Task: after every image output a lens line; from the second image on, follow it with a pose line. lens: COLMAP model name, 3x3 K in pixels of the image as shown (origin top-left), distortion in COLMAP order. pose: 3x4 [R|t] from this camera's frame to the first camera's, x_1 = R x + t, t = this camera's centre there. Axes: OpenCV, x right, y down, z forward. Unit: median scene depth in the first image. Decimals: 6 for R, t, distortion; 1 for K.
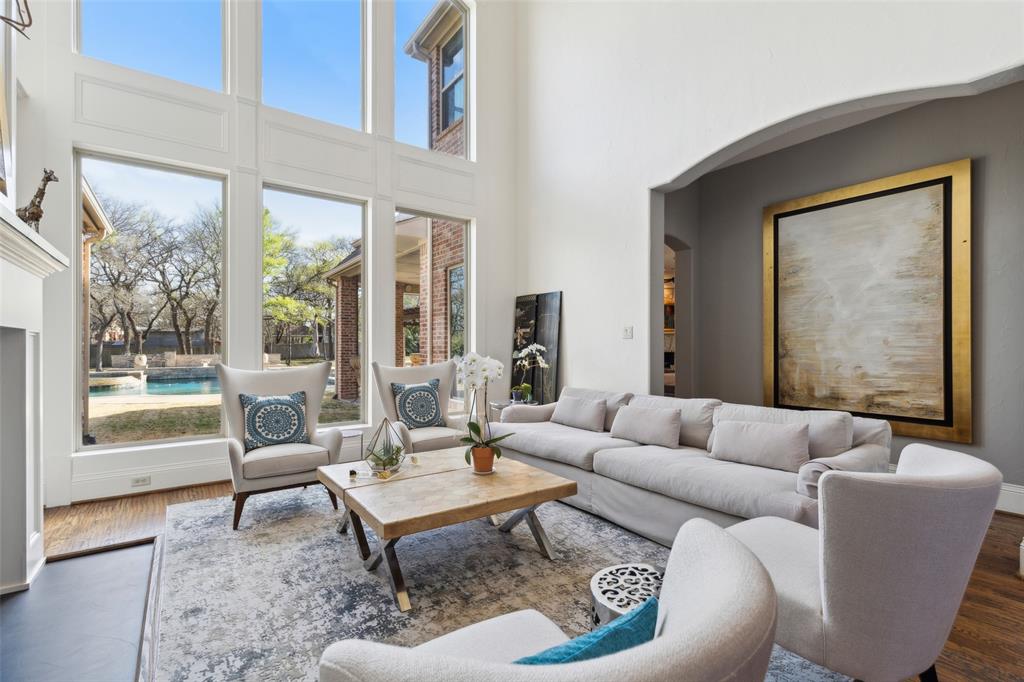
lens RADIAL K [[467.7, 0, 515.0], [0, 467.7, 345.4], [0, 0, 1]] dist [0.006215, -0.000158]
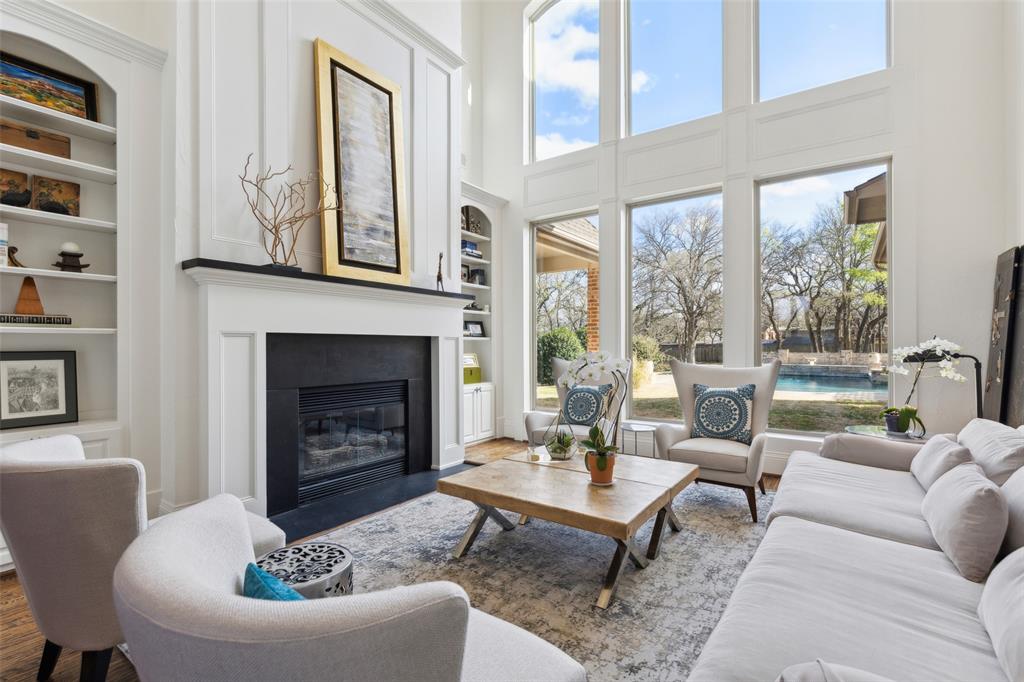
lens RADIAL K [[467.7, 0, 515.0], [0, 467.7, 345.4], [0, 0, 1]] dist [0.006215, -0.000158]
pose [[0.339212, 0.002036, -0.940708, 0.481490], [0.001381, 0.999996, 0.002663, 0.001522], [0.940709, -0.002203, 0.339208, 0.357544]]
